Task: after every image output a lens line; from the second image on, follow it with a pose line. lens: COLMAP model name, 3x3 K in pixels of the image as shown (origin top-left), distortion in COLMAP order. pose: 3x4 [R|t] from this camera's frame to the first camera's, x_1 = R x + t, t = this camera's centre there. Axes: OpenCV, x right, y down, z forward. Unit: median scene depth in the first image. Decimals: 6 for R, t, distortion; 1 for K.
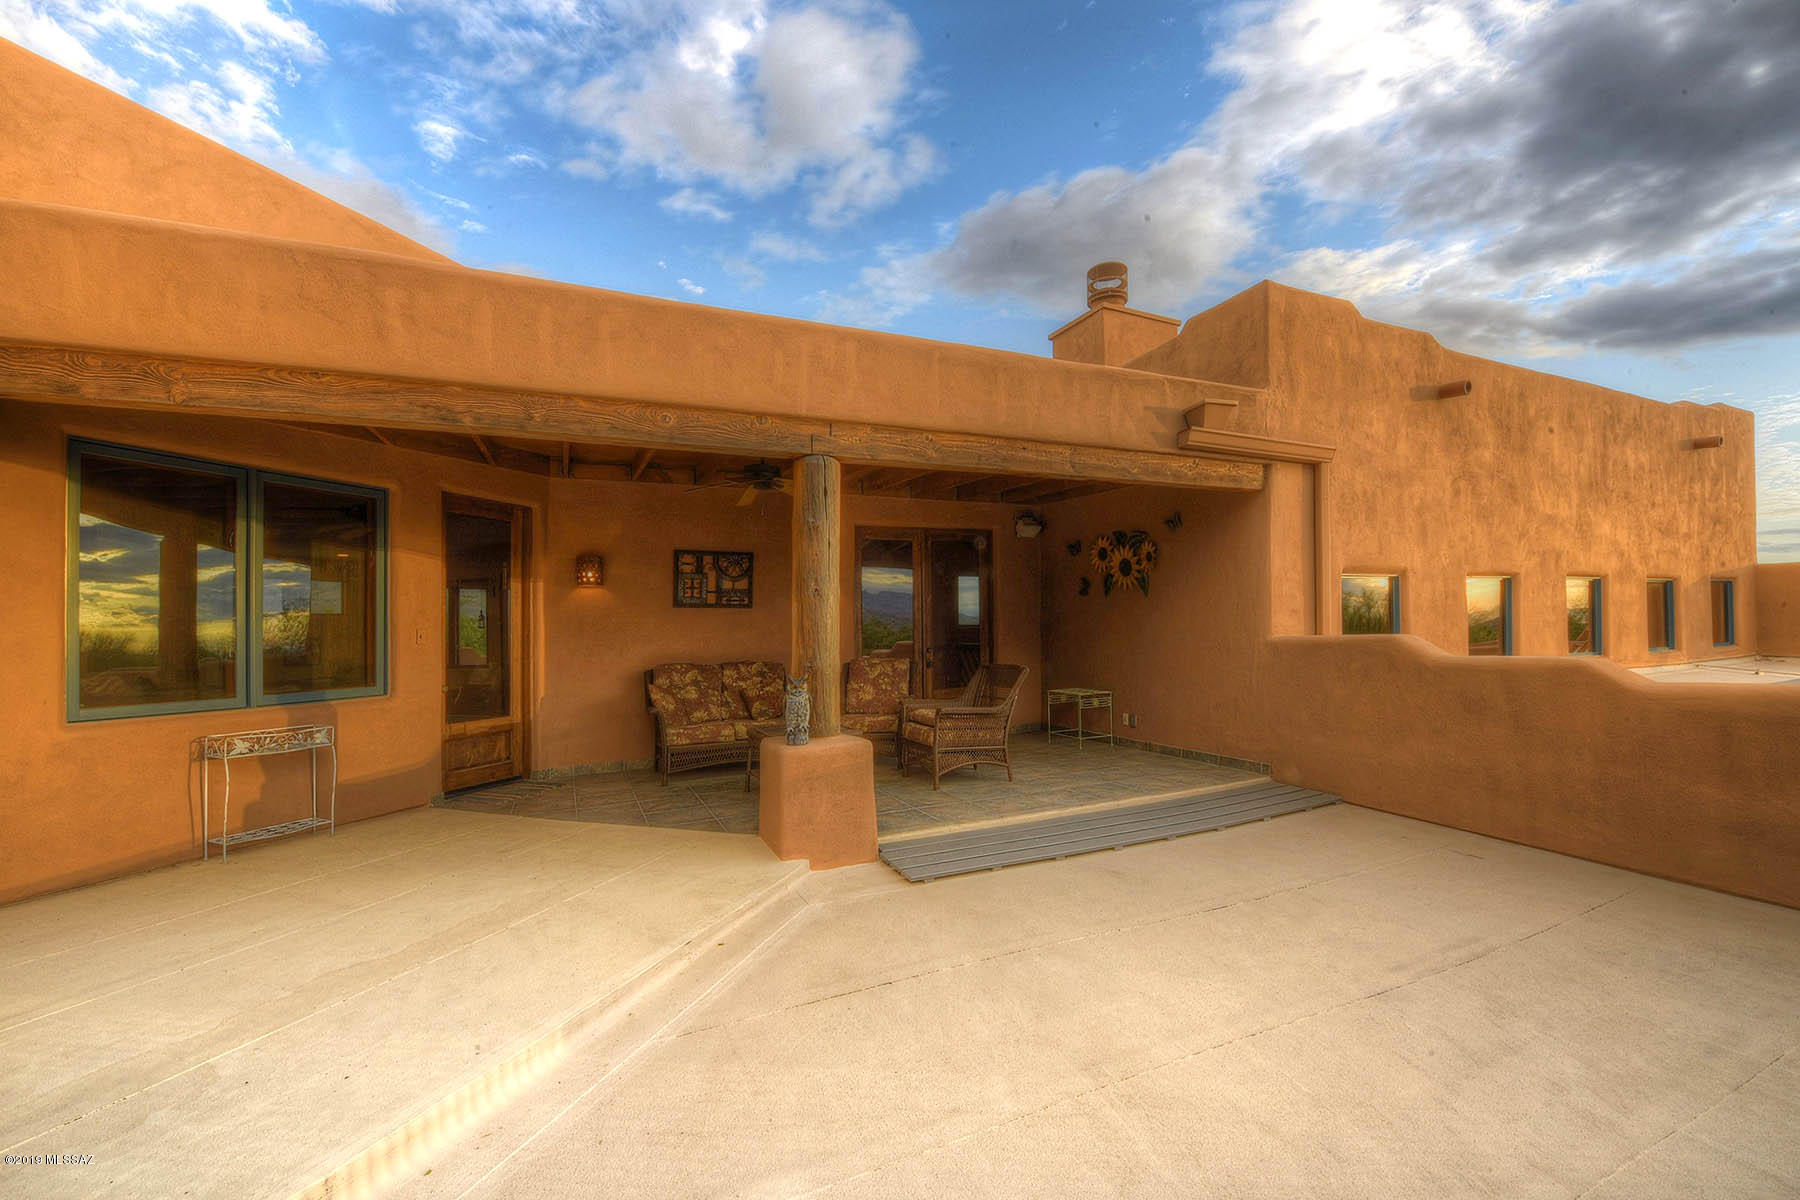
lens RADIAL K [[710.8, 0, 912.1], [0, 710.8, 635.4], [0, 0, 1]] dist [-0.002585, -0.000254]
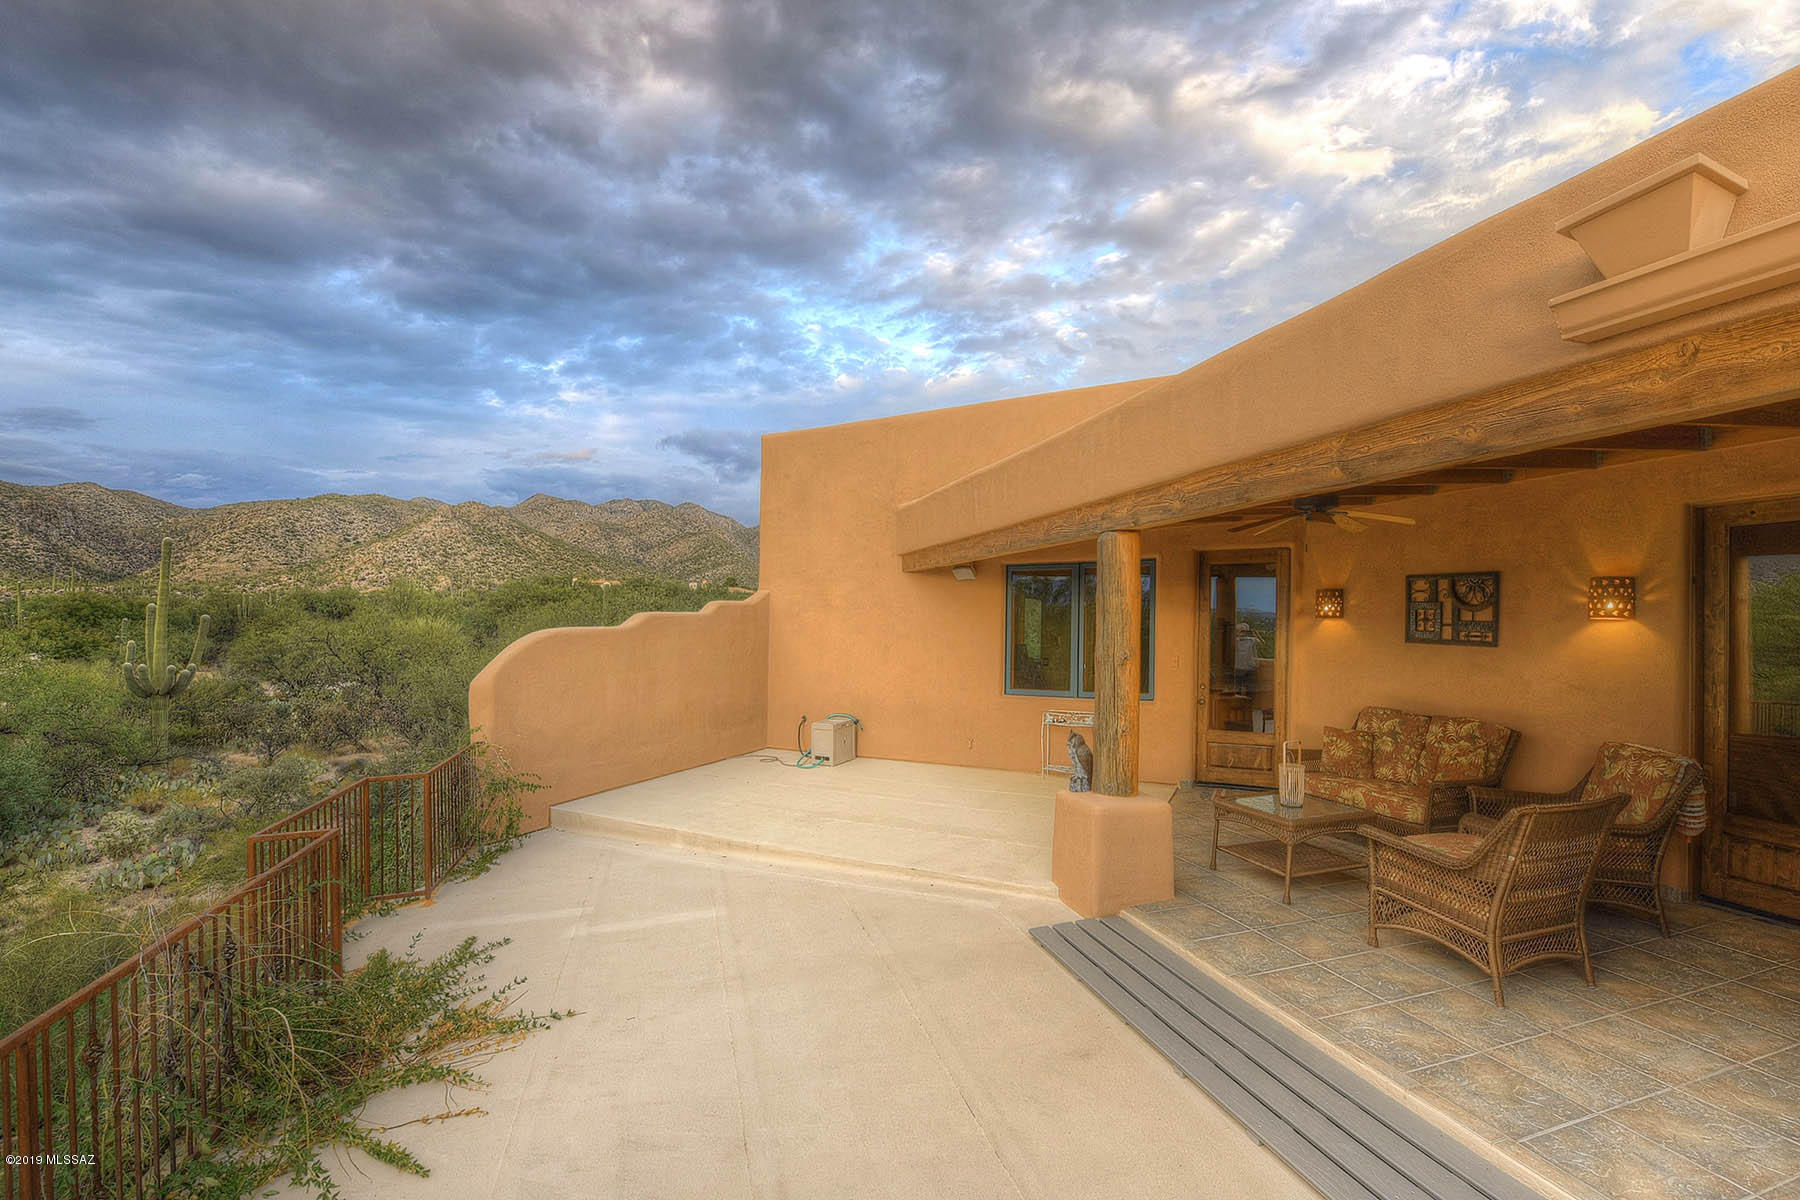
lens RADIAL K [[710.8, 0, 900.7], [0, 710.8, 605.6], [0, 0, 1]] dist [-0.002585, -0.000254]
pose [[-0.091651, -0.001760, -0.995790, 0.583870], [0.001225, 0.999997, -0.001880, -0.084158], [0.995790, -0.001392, -0.091649, 0.472298]]
